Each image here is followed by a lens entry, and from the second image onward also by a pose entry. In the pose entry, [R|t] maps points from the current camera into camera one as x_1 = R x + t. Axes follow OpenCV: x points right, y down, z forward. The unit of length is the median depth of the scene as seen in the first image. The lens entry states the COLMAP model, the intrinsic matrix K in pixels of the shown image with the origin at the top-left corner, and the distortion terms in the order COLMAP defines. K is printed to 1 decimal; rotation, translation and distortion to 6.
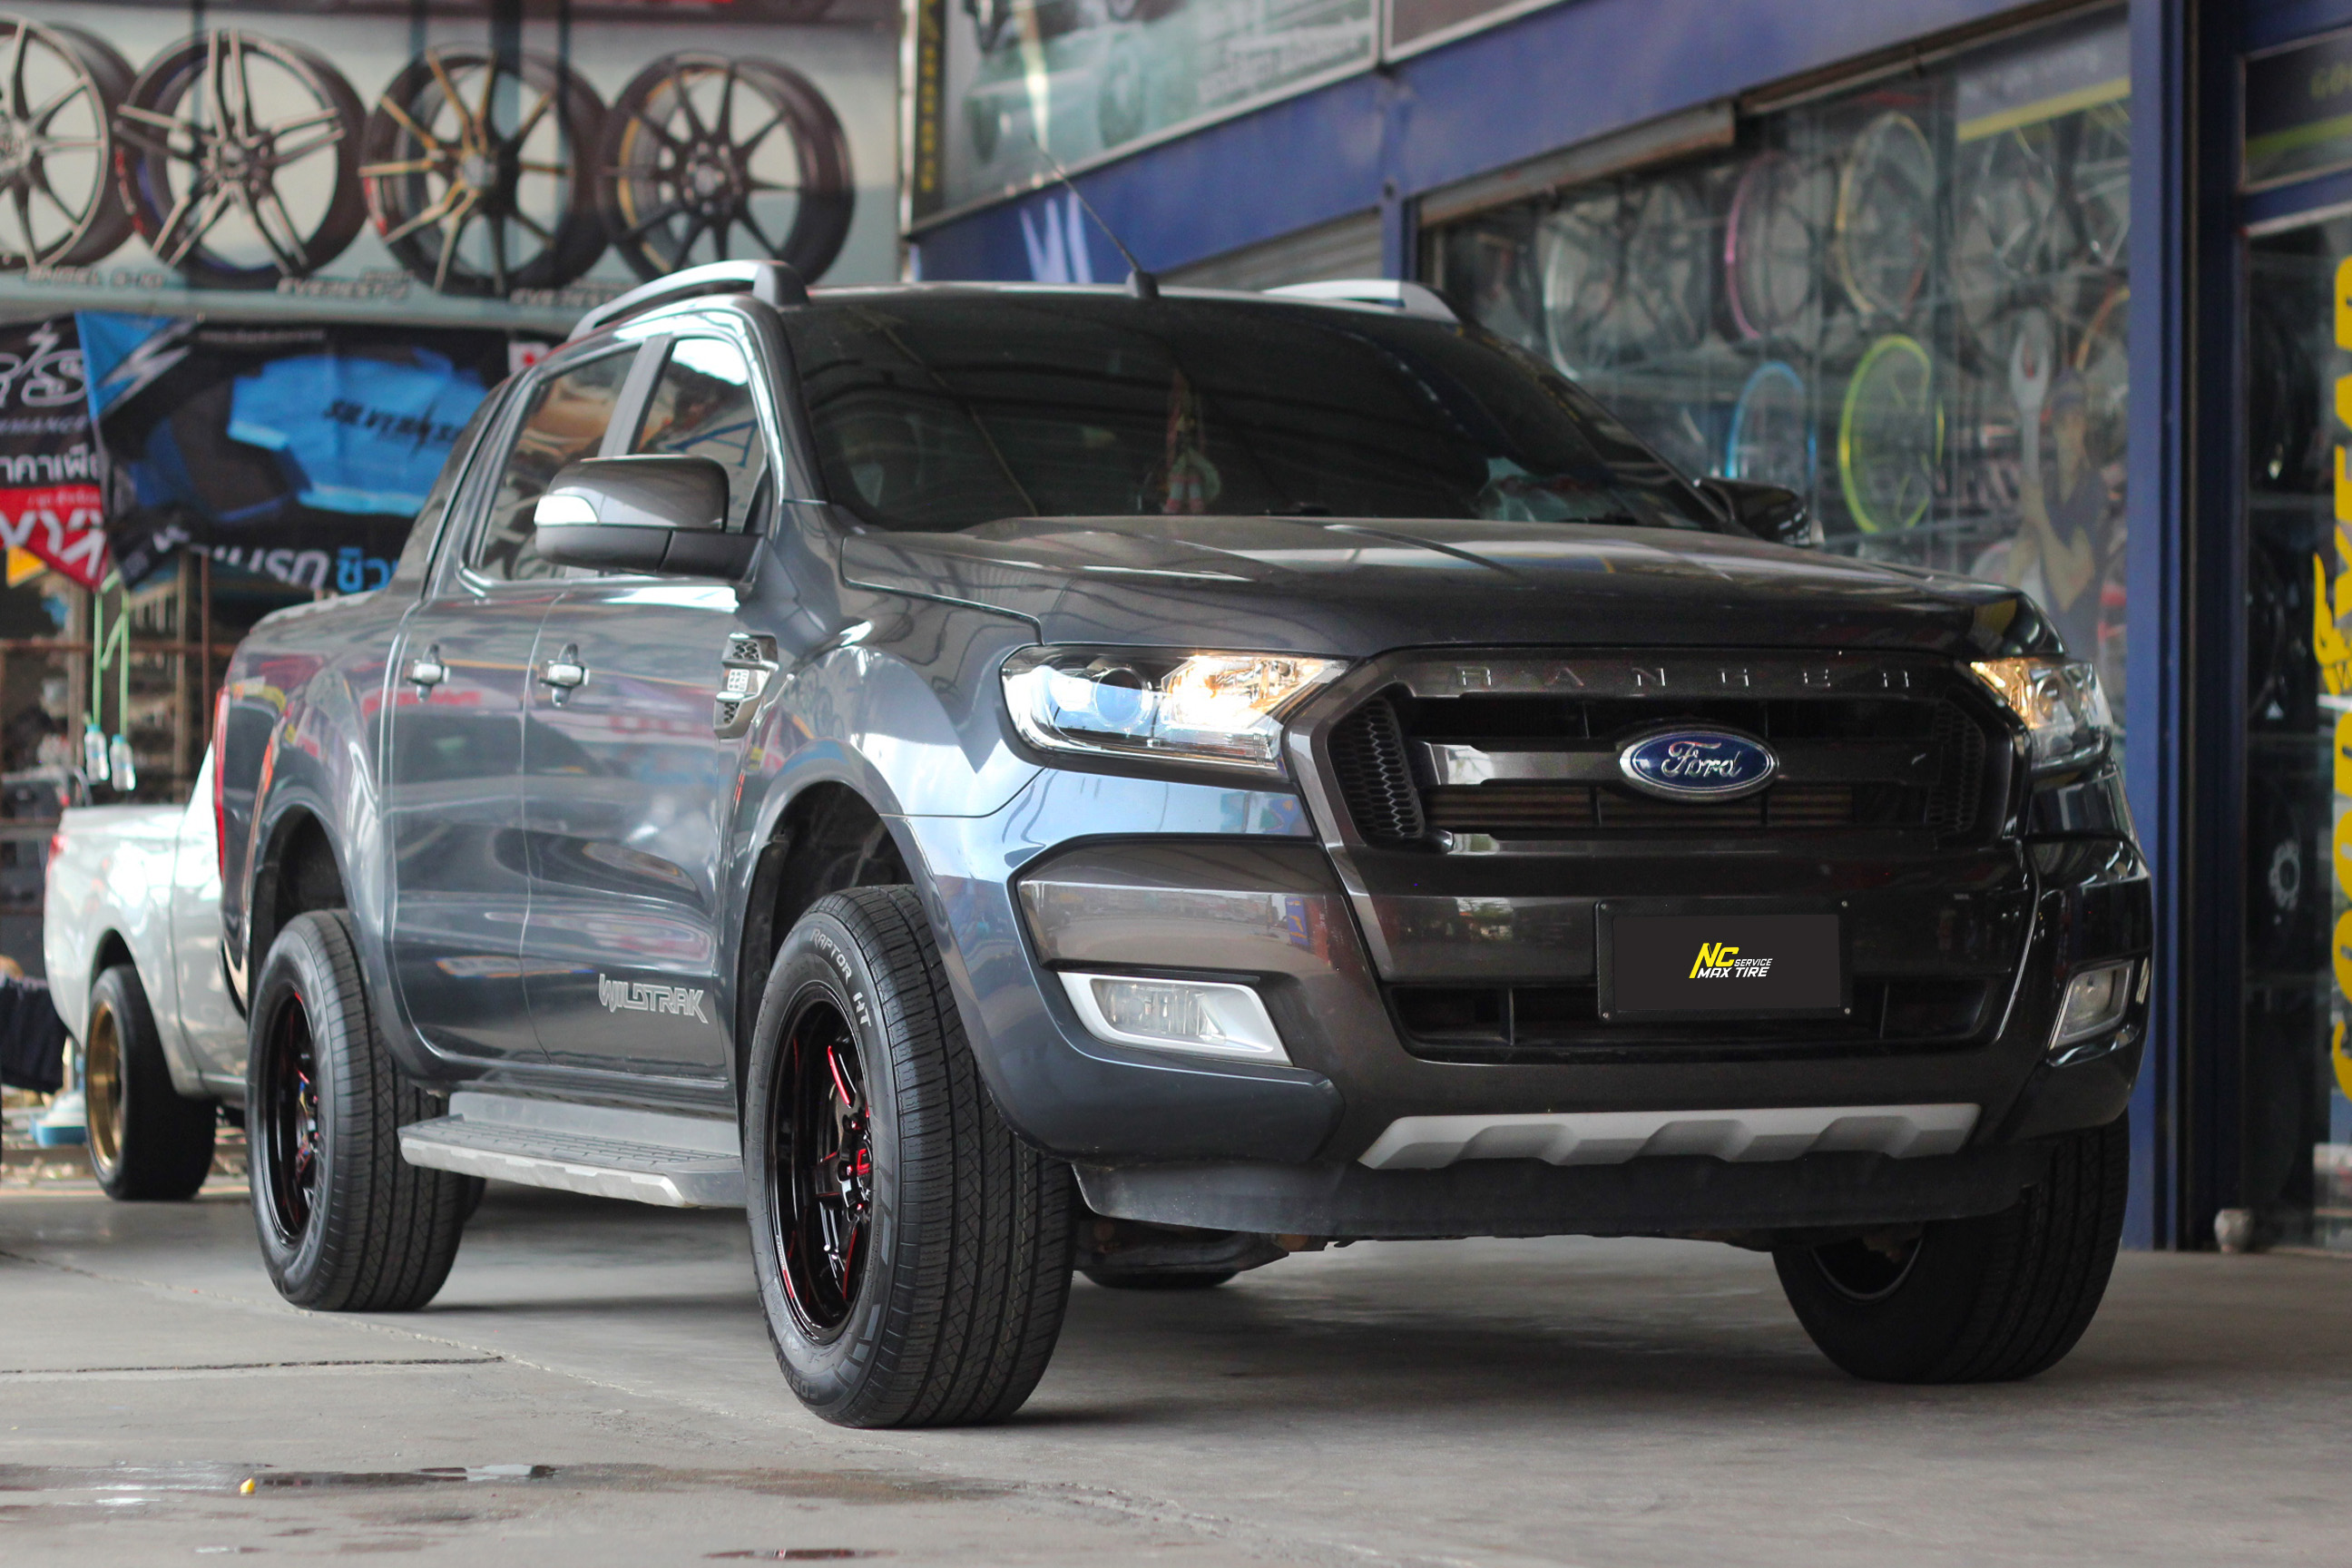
lens RADIAL K [[6125.3, 0, 1105.1], [0, 6125.3, 788.9], [0, 0, 1]] dist [-0.086623, -0.015473]
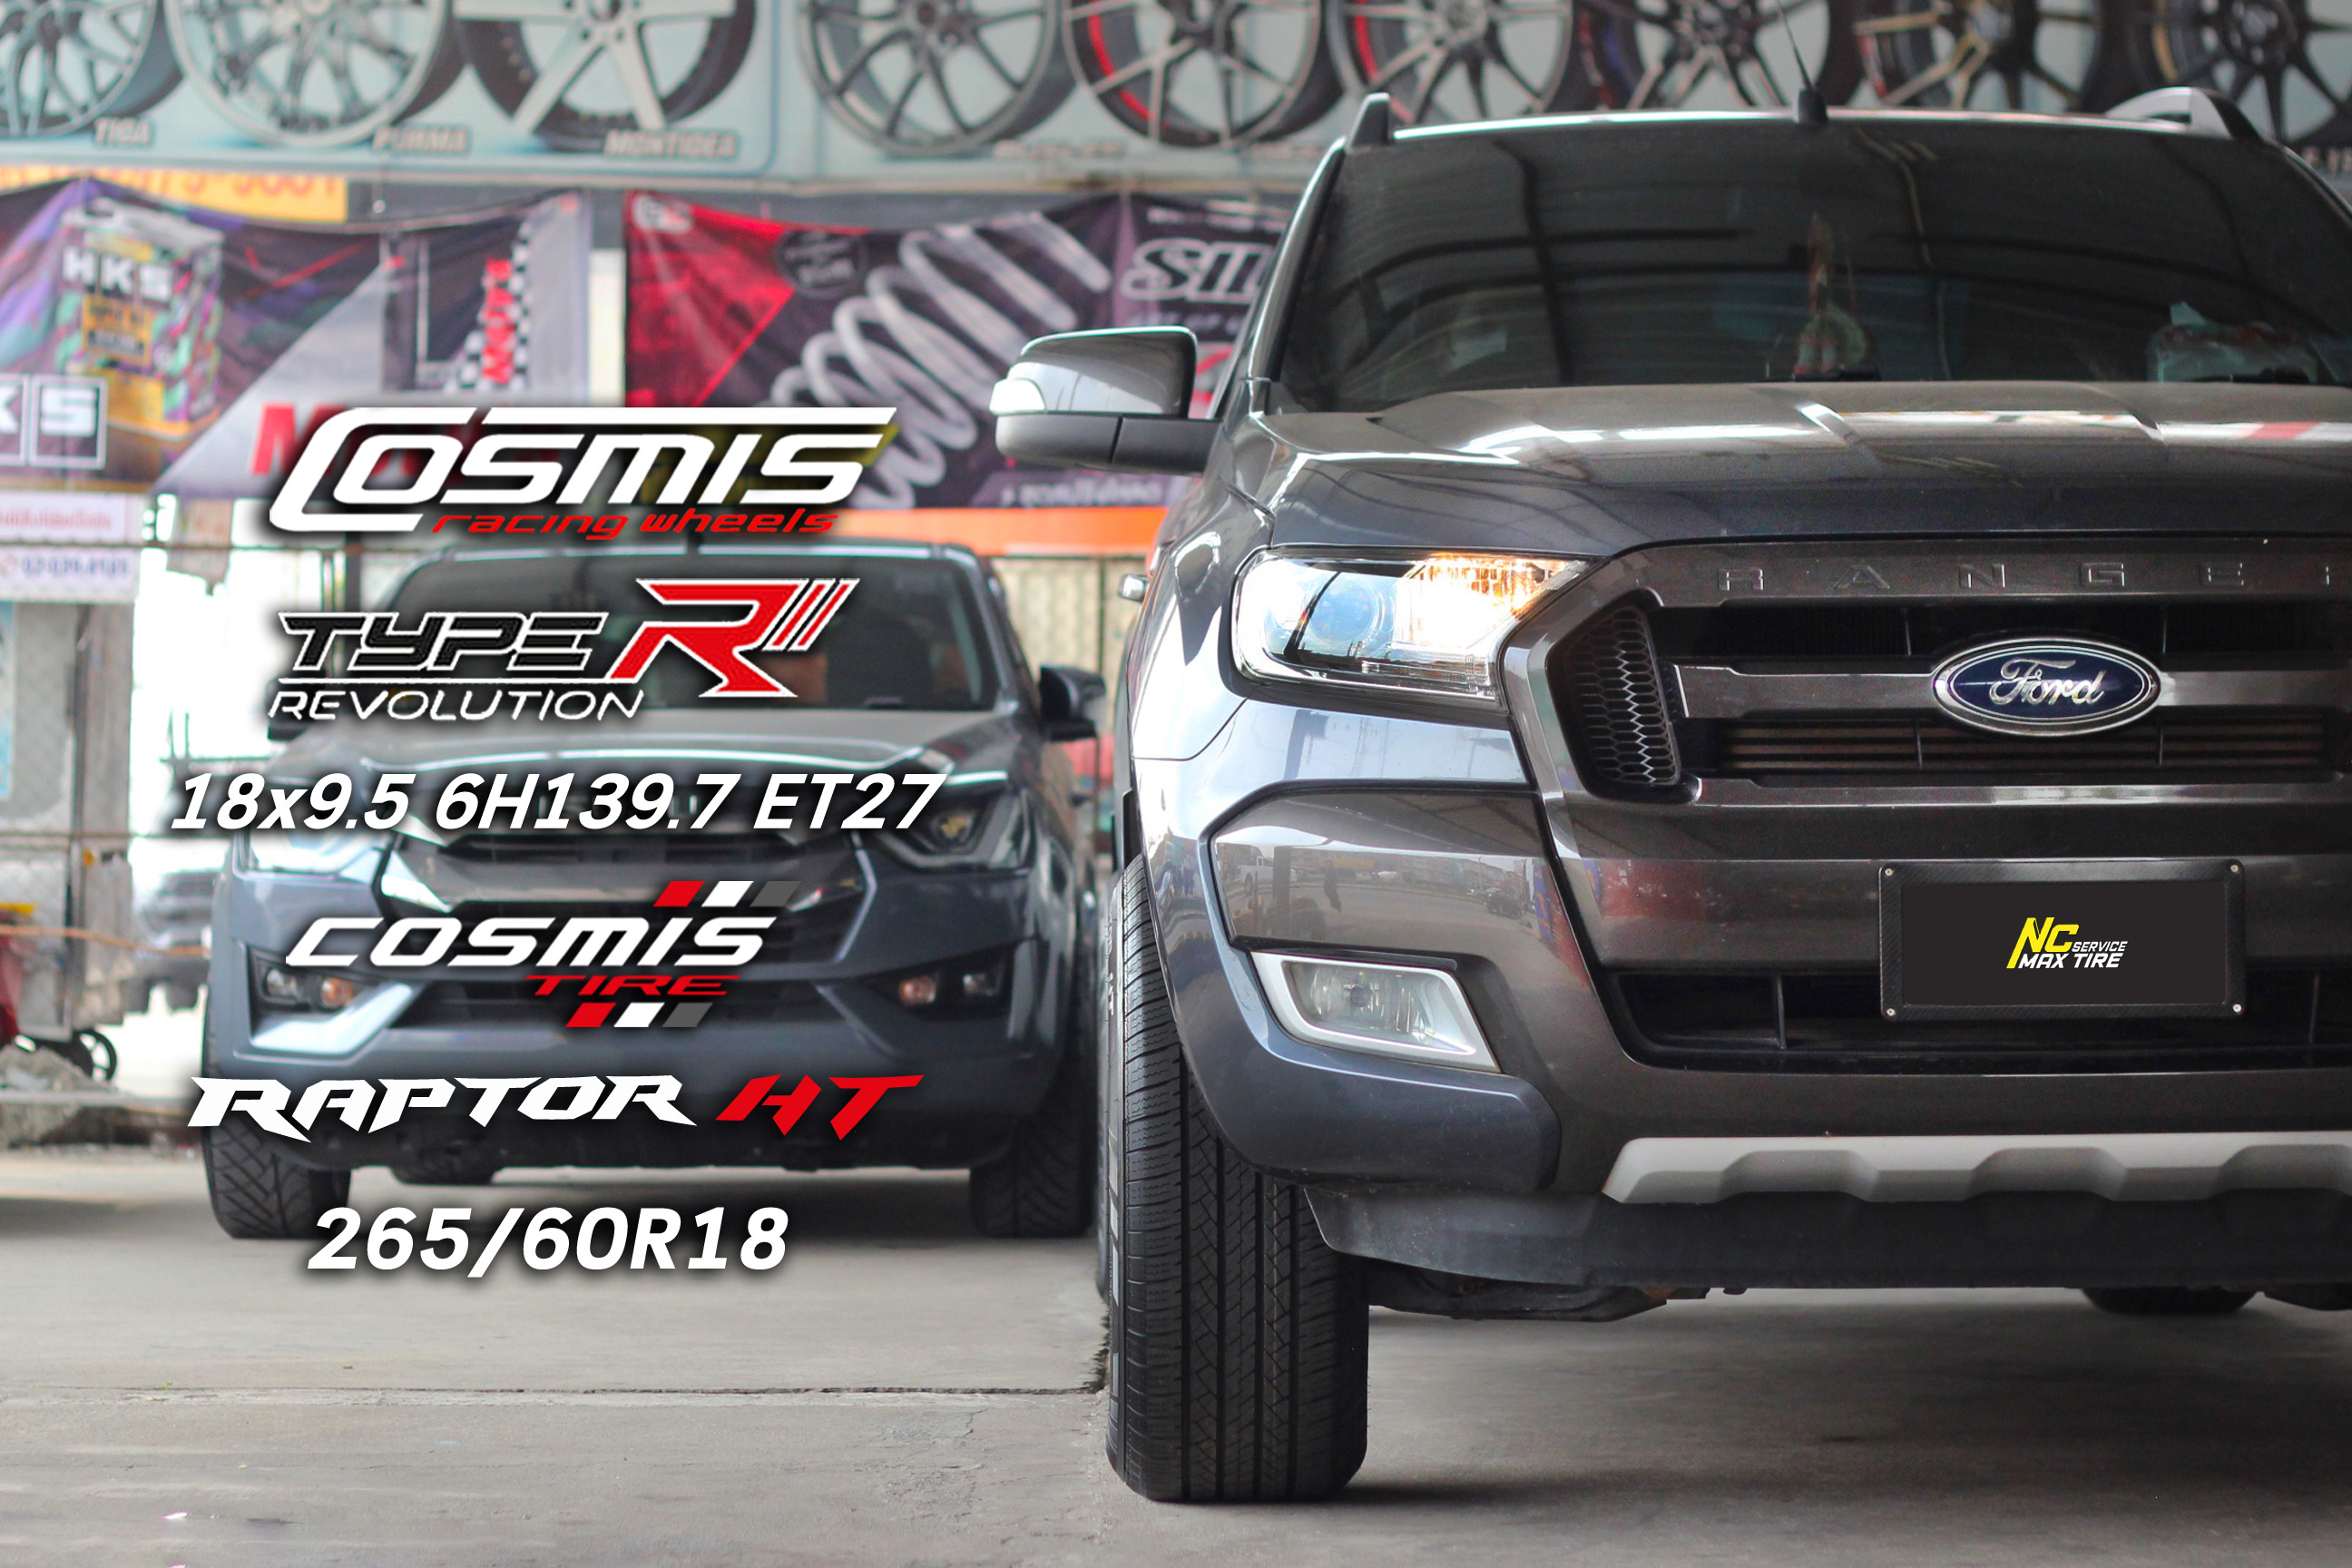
lens RADIAL K [[6400.5, 0, 1171.7], [0, 6400.5, 784.8], [0, 0, 1]] dist [0.021602, -0.995896]
pose [[0.941551, -0.003607, -0.336850, 0.149284], [0.007714, 0.999911, 0.010855, -0.000792], [0.336781, -0.012820, 0.941496, 0.112179]]
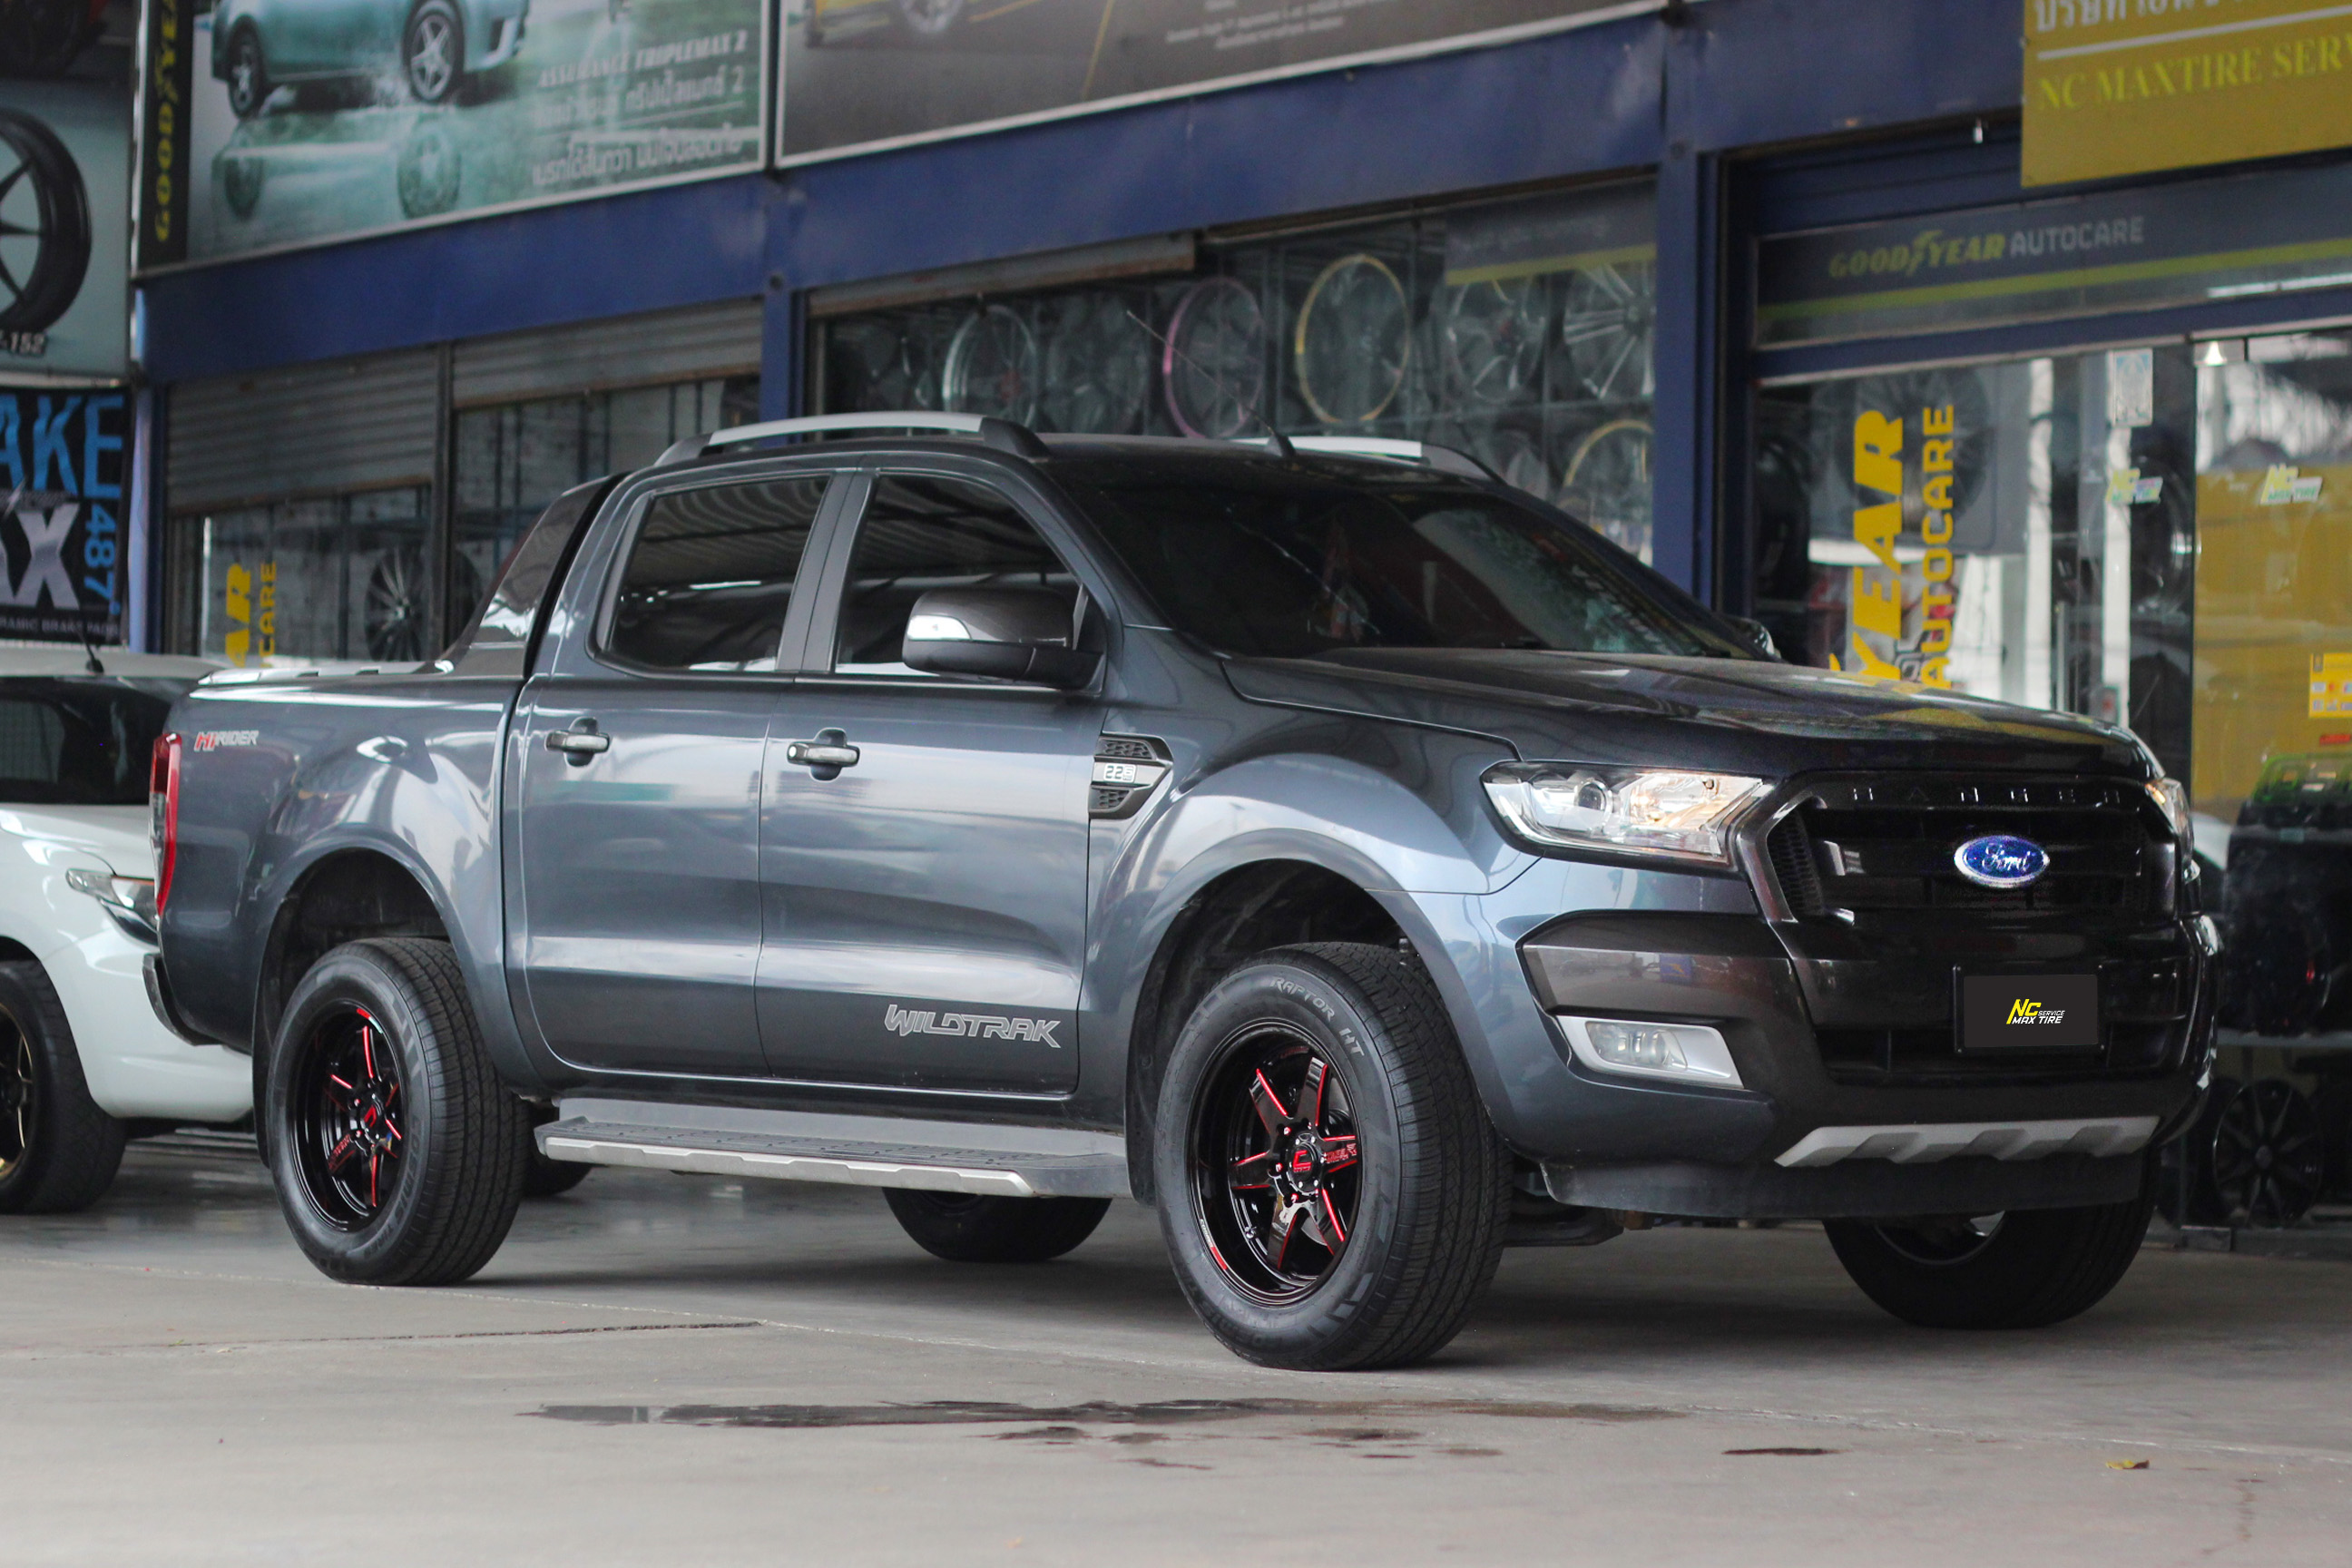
lens RADIAL K [[6164.8, 0, 1219.9], [0, 6164.8, 784.3], [0, 0, 1]] dist [-0.083015, -0.119773]
pose [[0.954889, 0.015607, 0.296552, -0.259181], [-0.016814, 0.999857, 0.001522, -0.011101], [-0.296486, -0.006440, 0.955015, -0.126173]]
